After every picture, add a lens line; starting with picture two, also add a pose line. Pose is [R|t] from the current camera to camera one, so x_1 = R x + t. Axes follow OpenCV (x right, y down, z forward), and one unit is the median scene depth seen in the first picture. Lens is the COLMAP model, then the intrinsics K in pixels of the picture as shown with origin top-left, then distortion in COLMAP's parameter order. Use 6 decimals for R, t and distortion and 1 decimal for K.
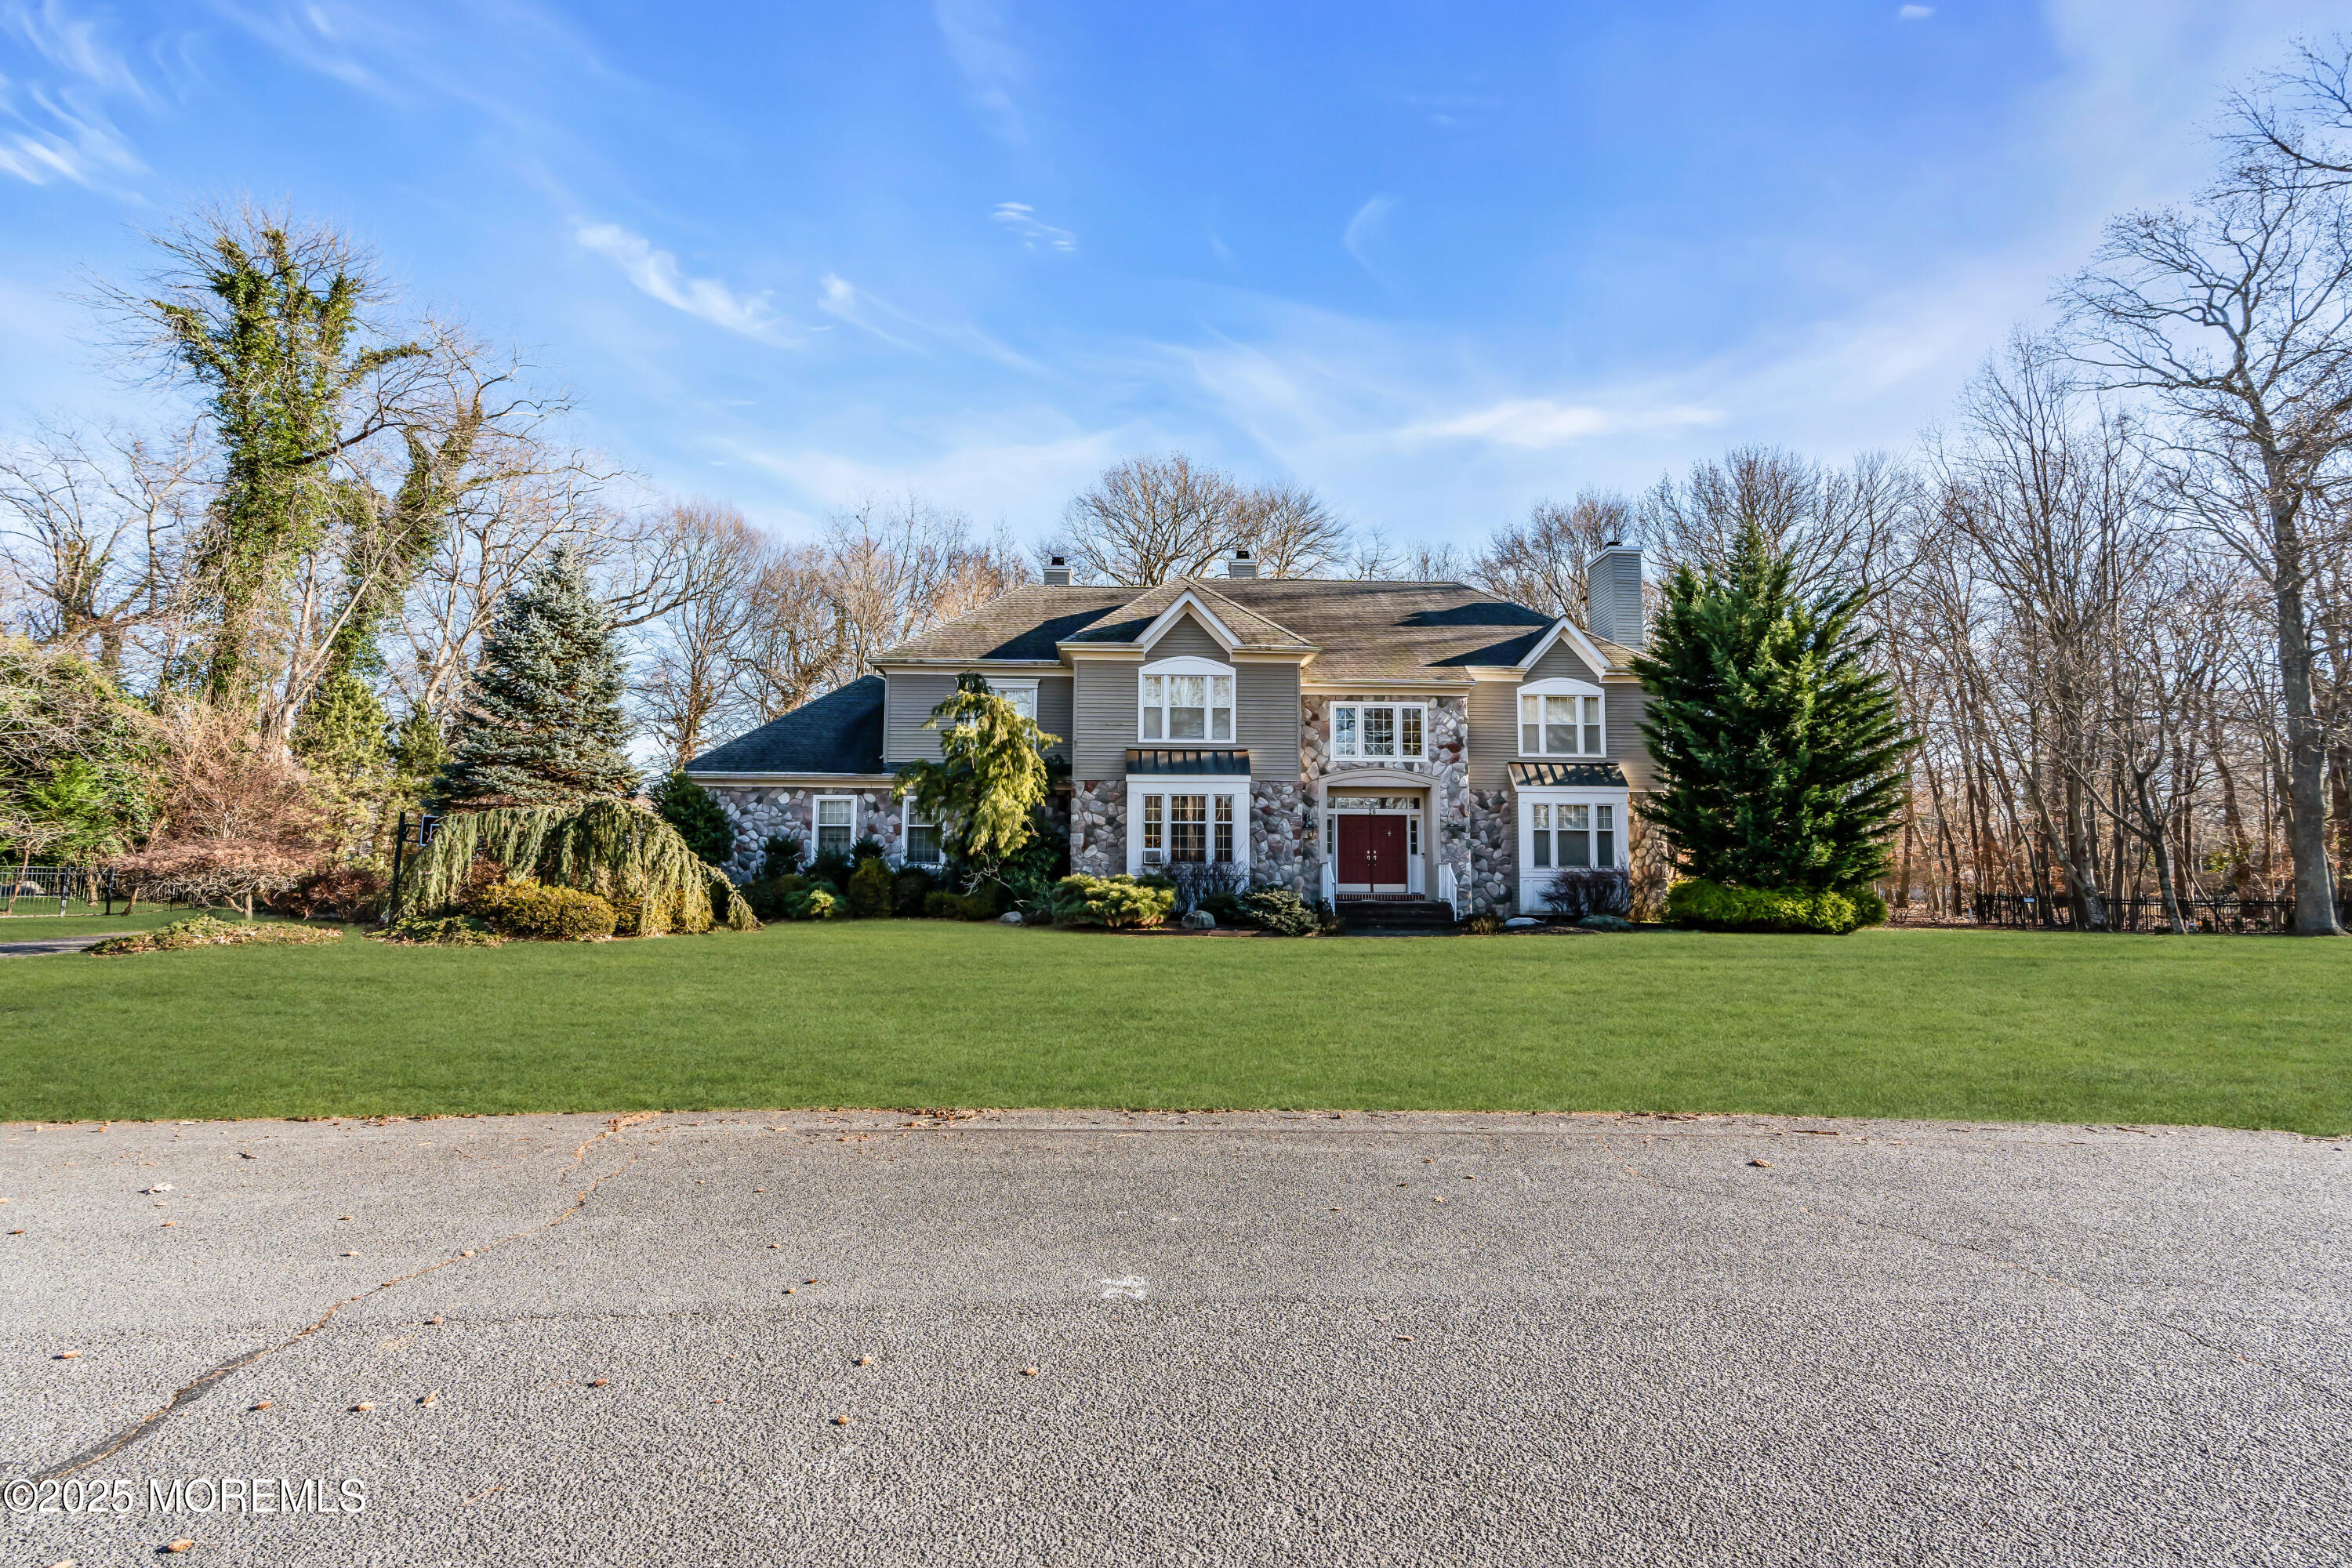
lens RADIAL K [[1071.6, 0, 1185.3], [0, 1071.6, 769.0], [0, 0, 1]] dist [-0.003044, 0.000633]
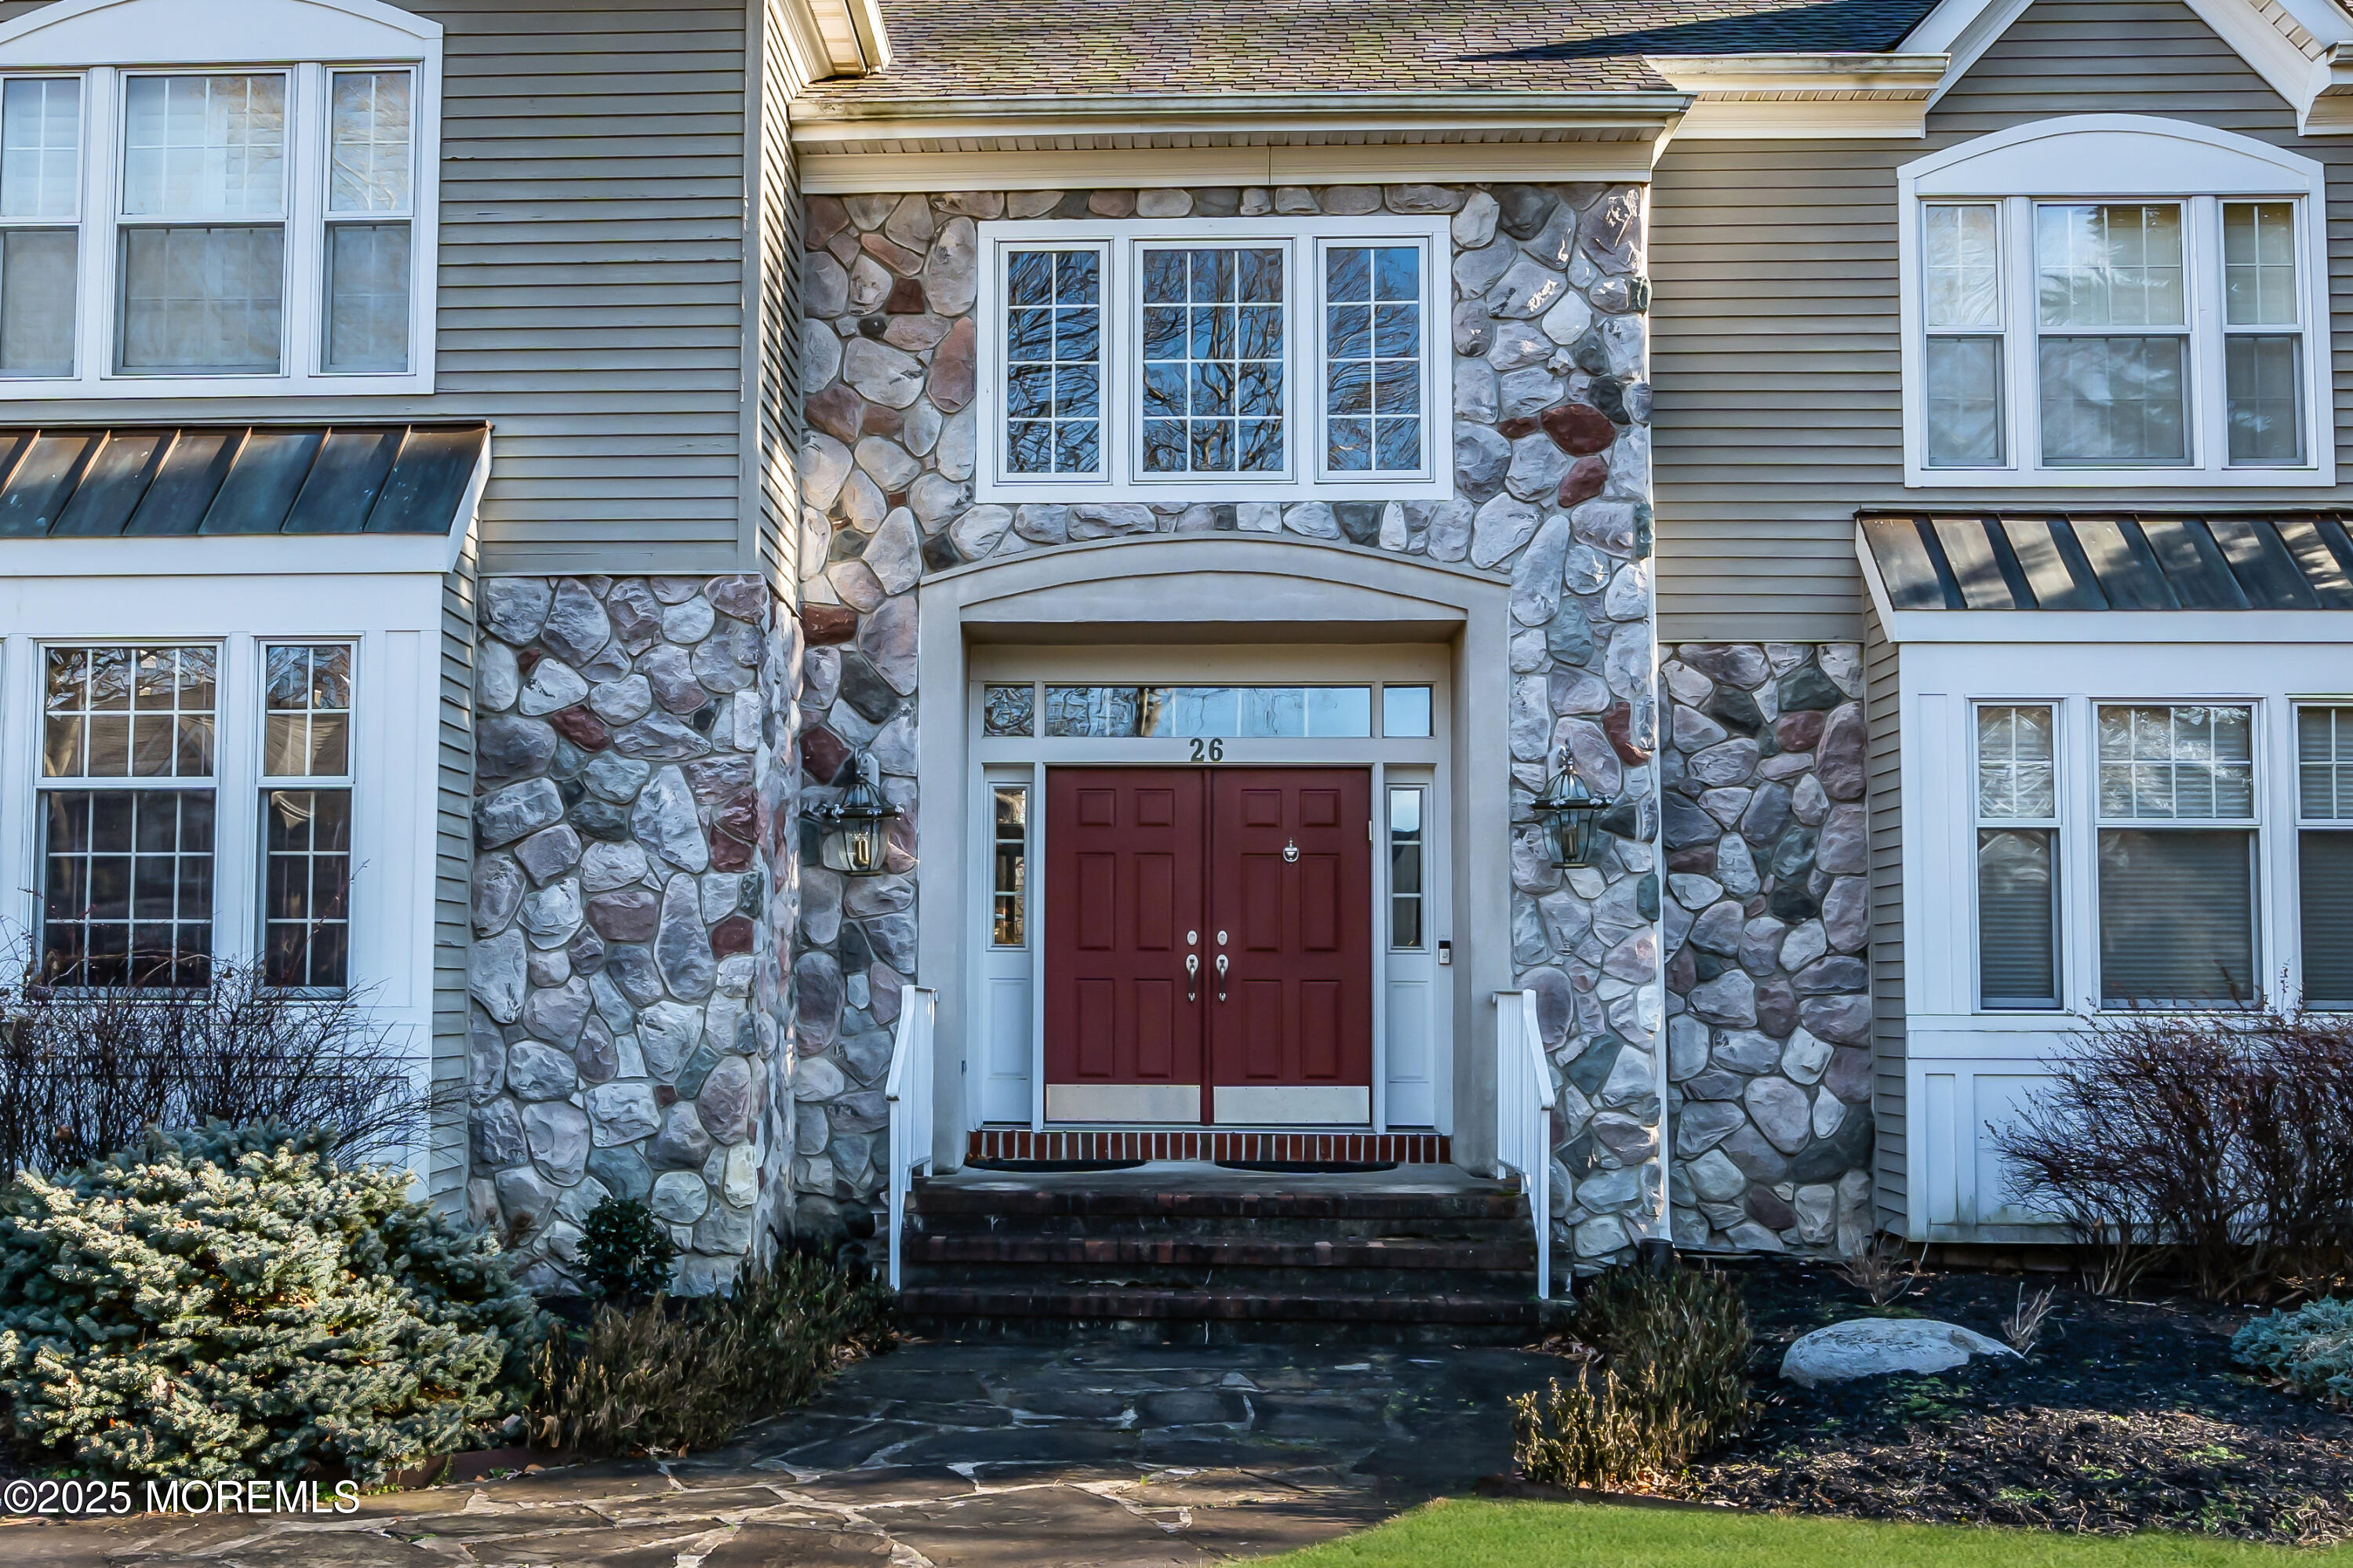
lens RADIAL K [[2234.1, 0, 1072.5], [0, 2234.1, 834.7], [0, 0, 1]] dist [-0.015684, 0.000000]
pose [[0.996333, -0.007375, -0.085241, 0.190752], [0.009378, 0.999689, 0.023124, 0.047474], [0.085044, -0.023838, 0.996092, 0.565704]]
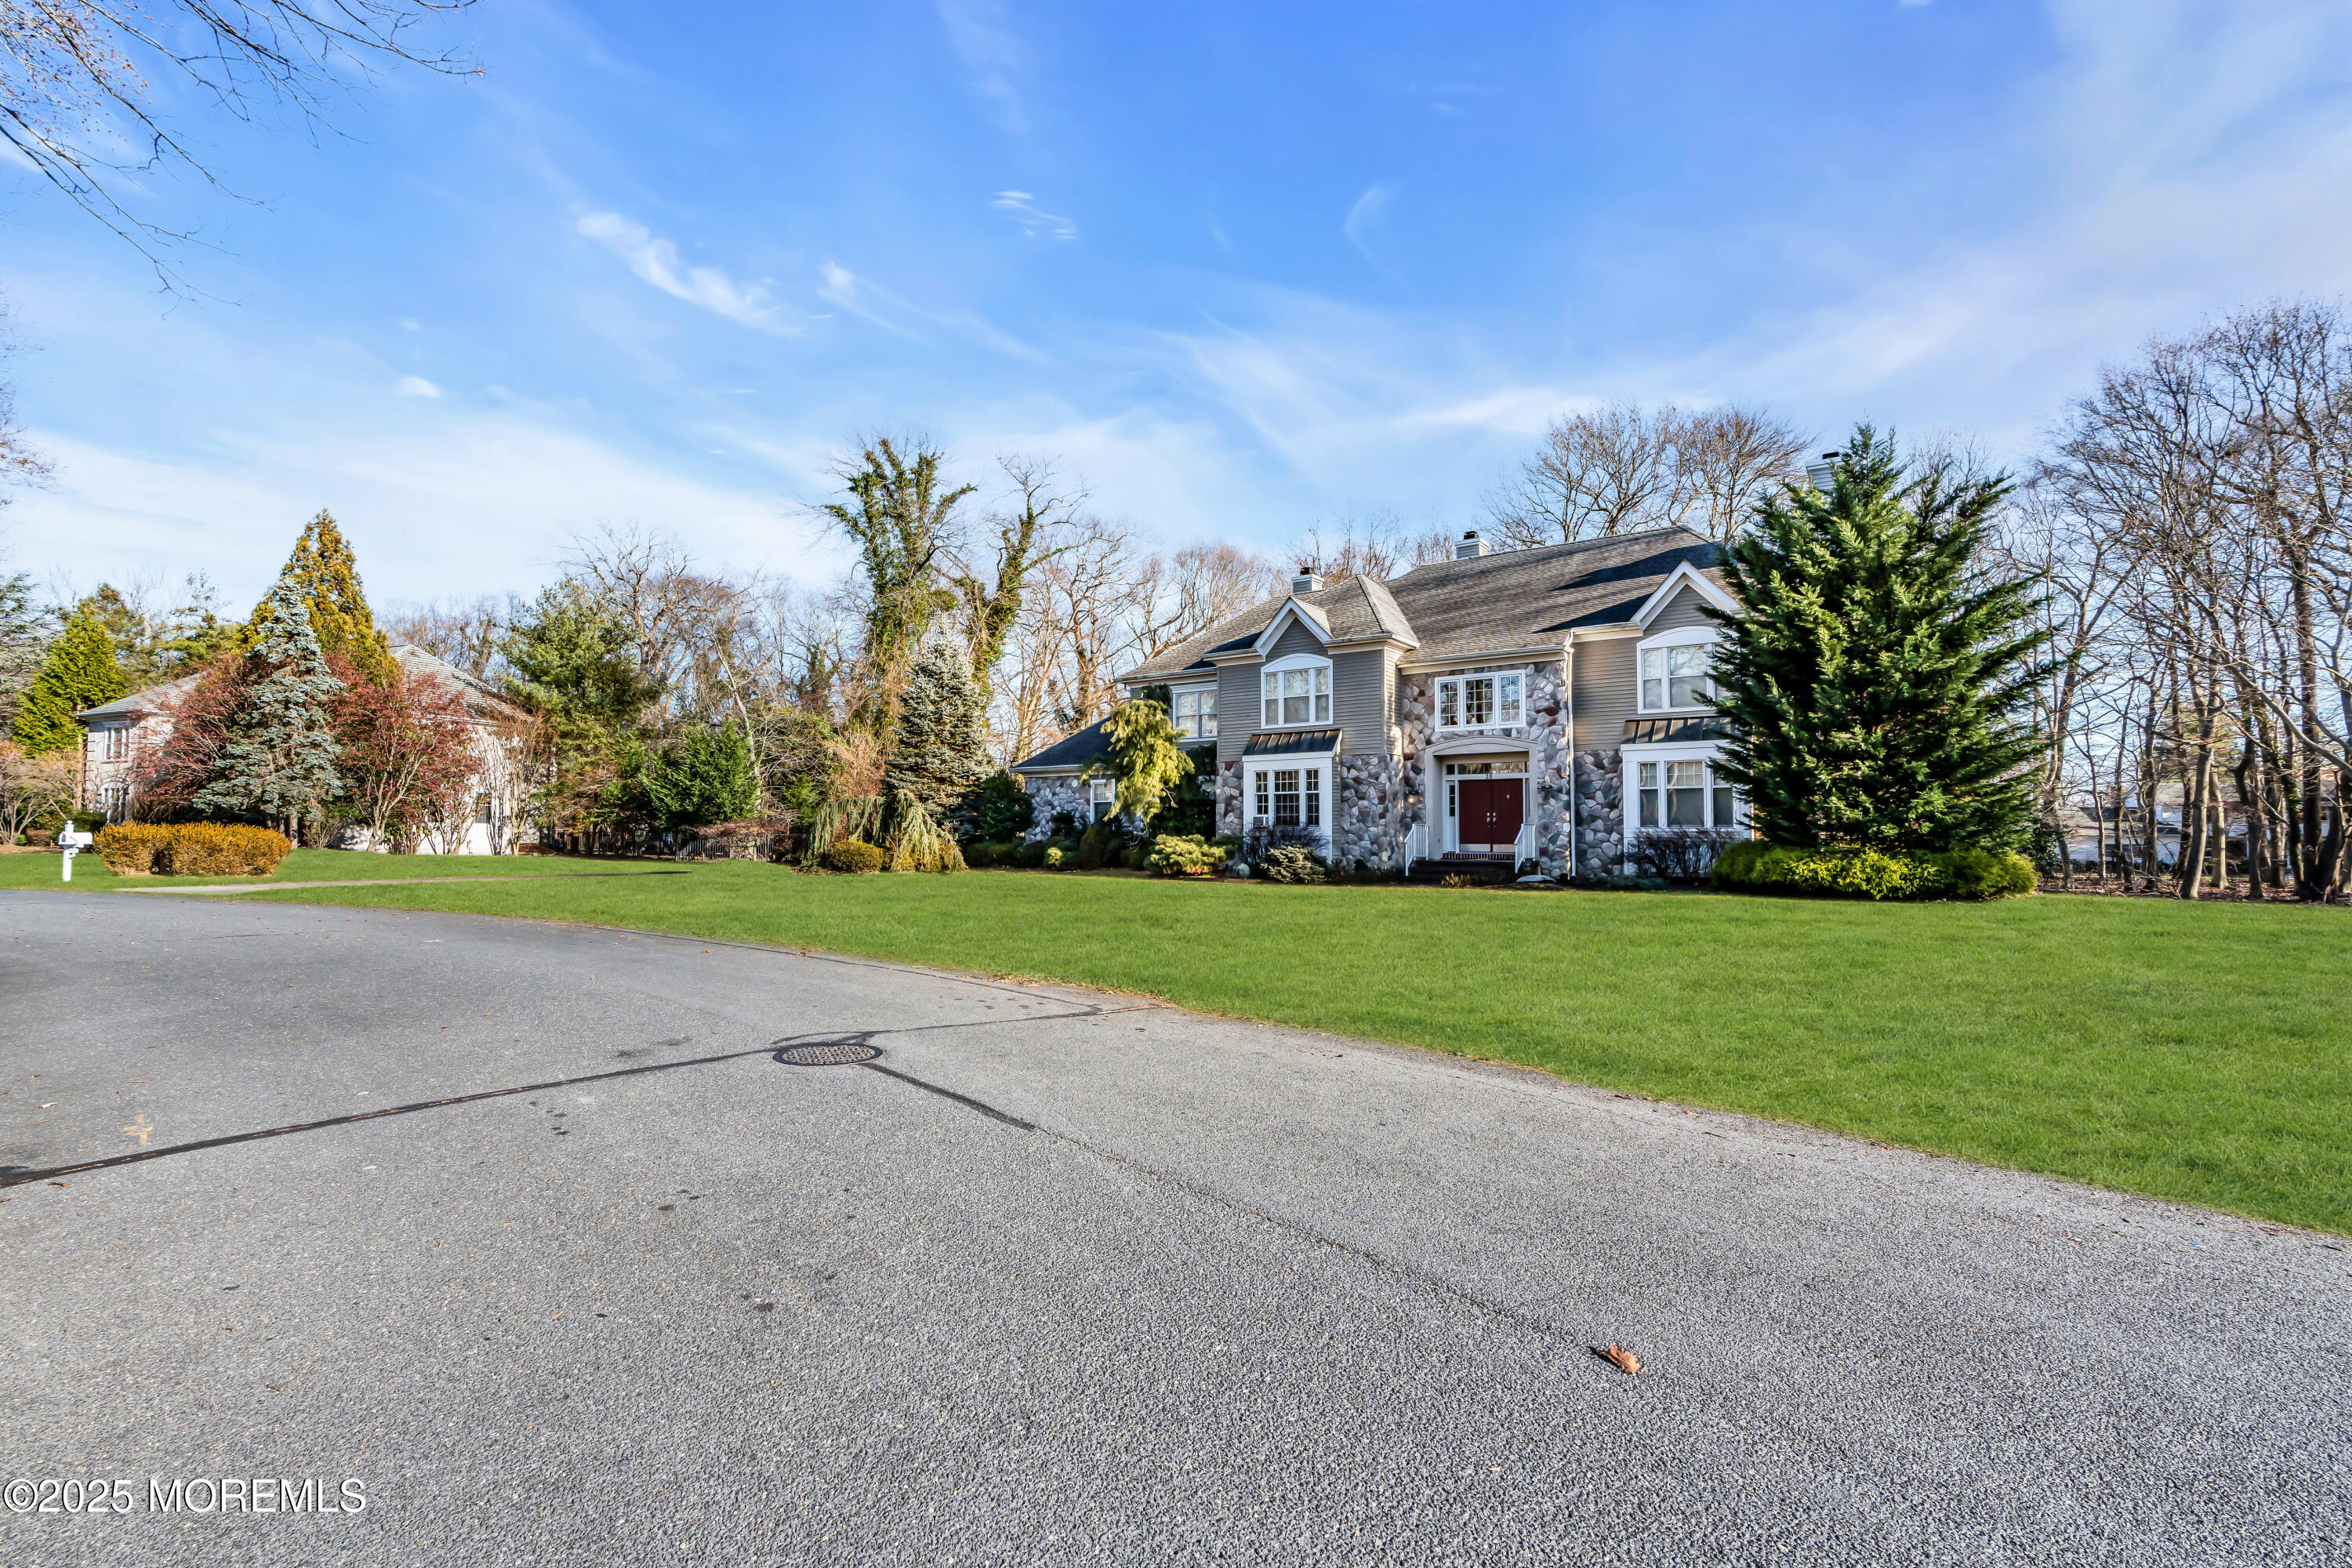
lens RADIAL K [[1071.6, 0, 1165.5], [0, 1071.6, 792.2], [0, 0, 1]] dist [-0.003044, 0.000633]
pose [[0.781683, -0.029546, -0.622976, 0.601624], [0.061764, 0.997634, 0.030183, 0.003711], [0.620610, -0.062071, 0.781658, -0.033056]]
